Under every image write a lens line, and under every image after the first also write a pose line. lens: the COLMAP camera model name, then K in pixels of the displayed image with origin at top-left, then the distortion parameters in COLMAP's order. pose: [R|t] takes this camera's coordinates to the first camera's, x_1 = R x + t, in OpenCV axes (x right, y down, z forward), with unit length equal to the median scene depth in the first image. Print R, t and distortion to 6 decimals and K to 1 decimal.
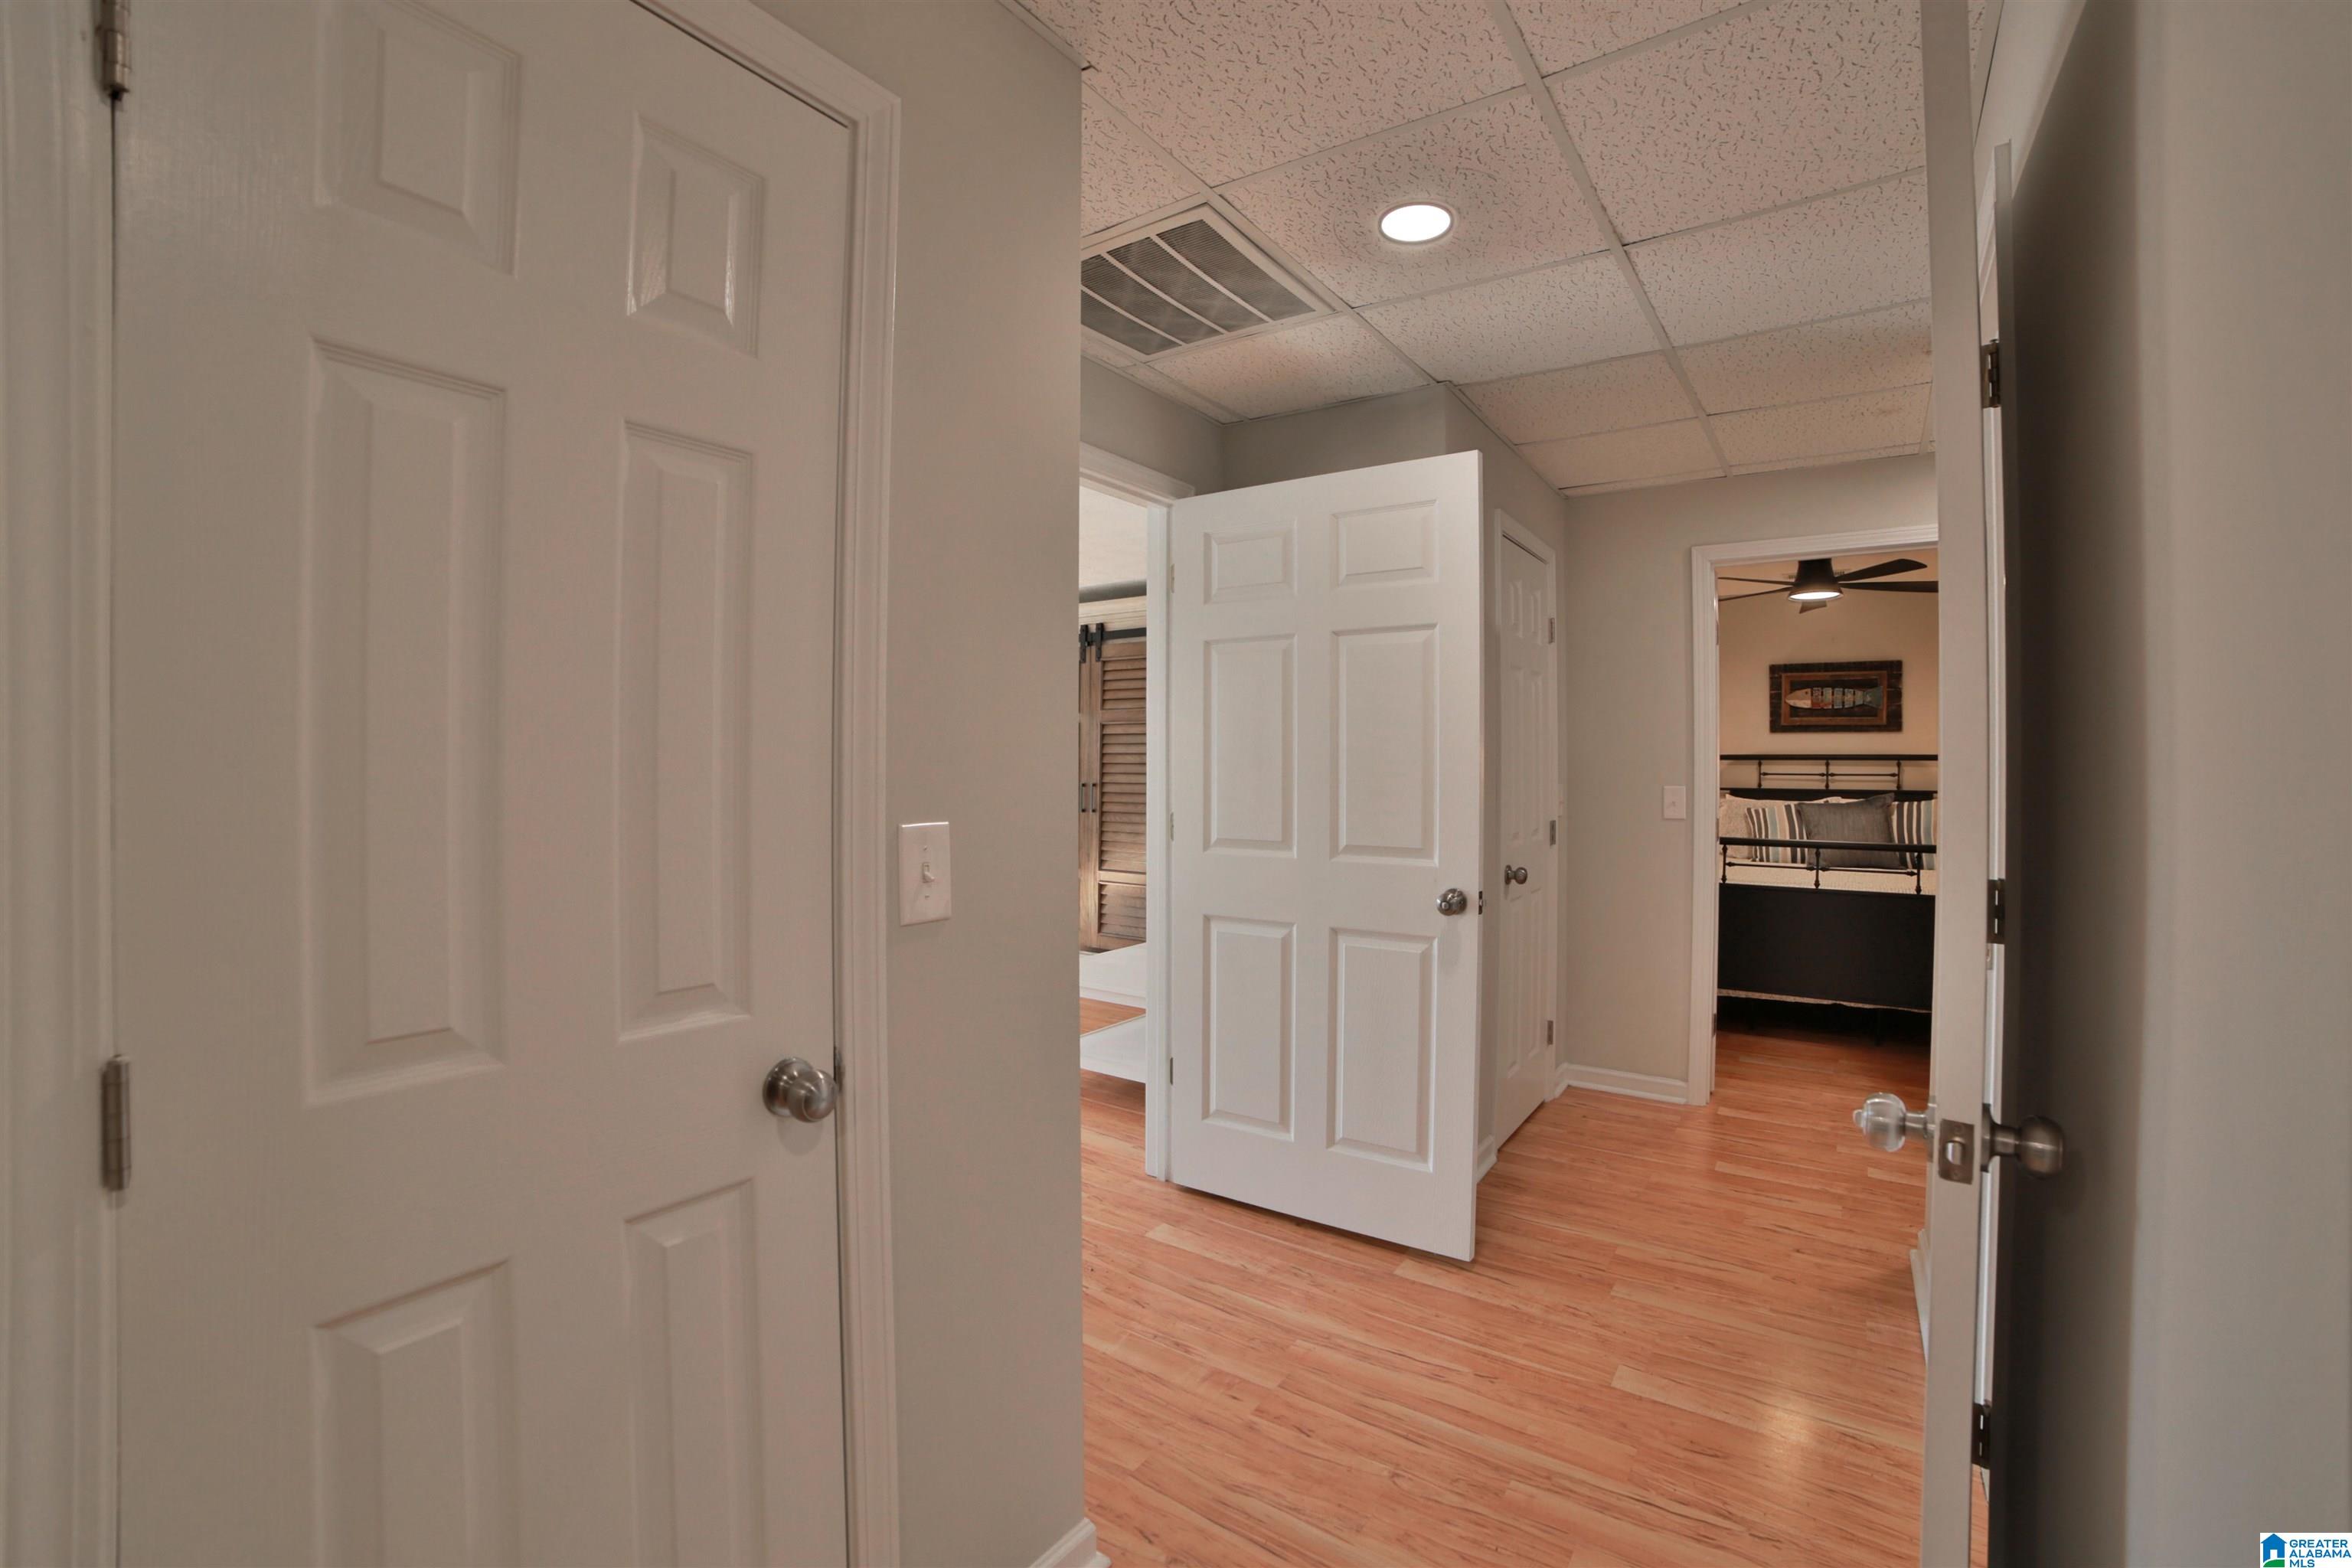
lens RADIAL K [[1003.0, 0, 1177.6], [0, 1003.0, 771.1], [0, 0, 1]] dist [-0.105523, 0.035090]
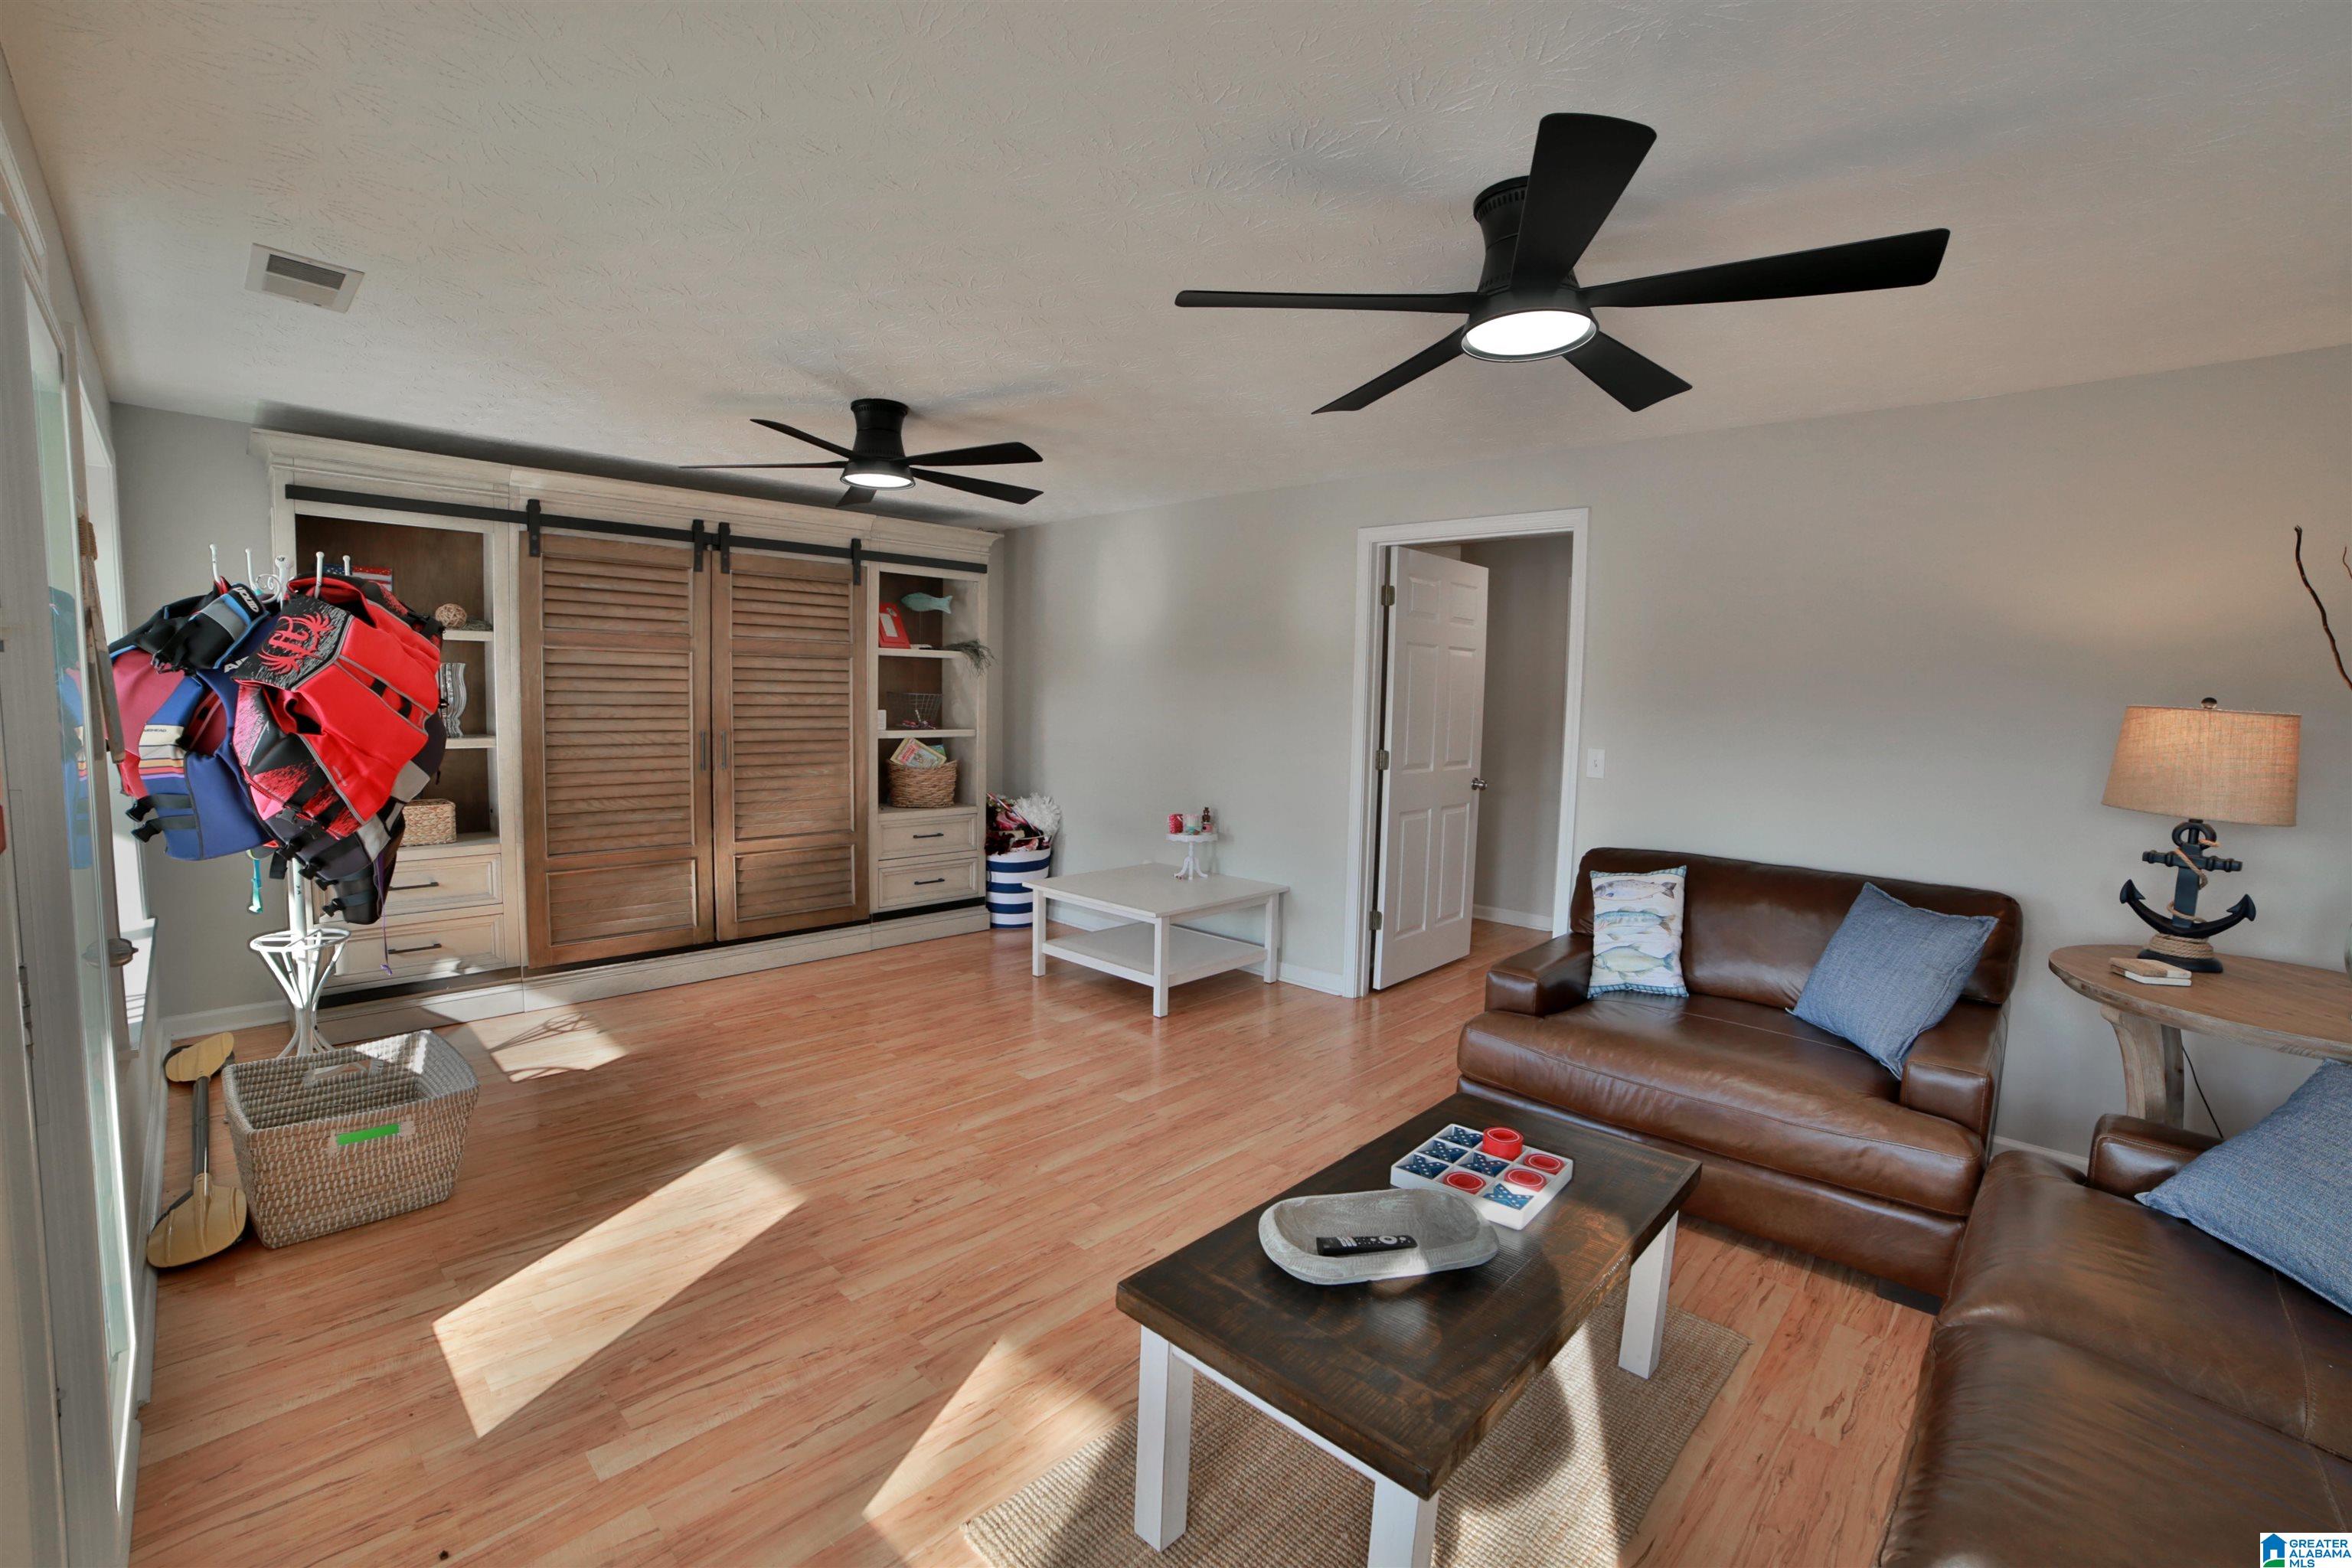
lens RADIAL K [[1003.0, 0, 1177.6], [0, 1003.0, 771.1], [0, 0, 1]] dist [-0.105523, 0.035090]
pose [[0.162842, -0.081079, 0.983315, -0.788831], [-0.014473, 0.996314, 0.084548, -0.026855], [-0.986546, -0.028000, 0.161069, 0.538427]]
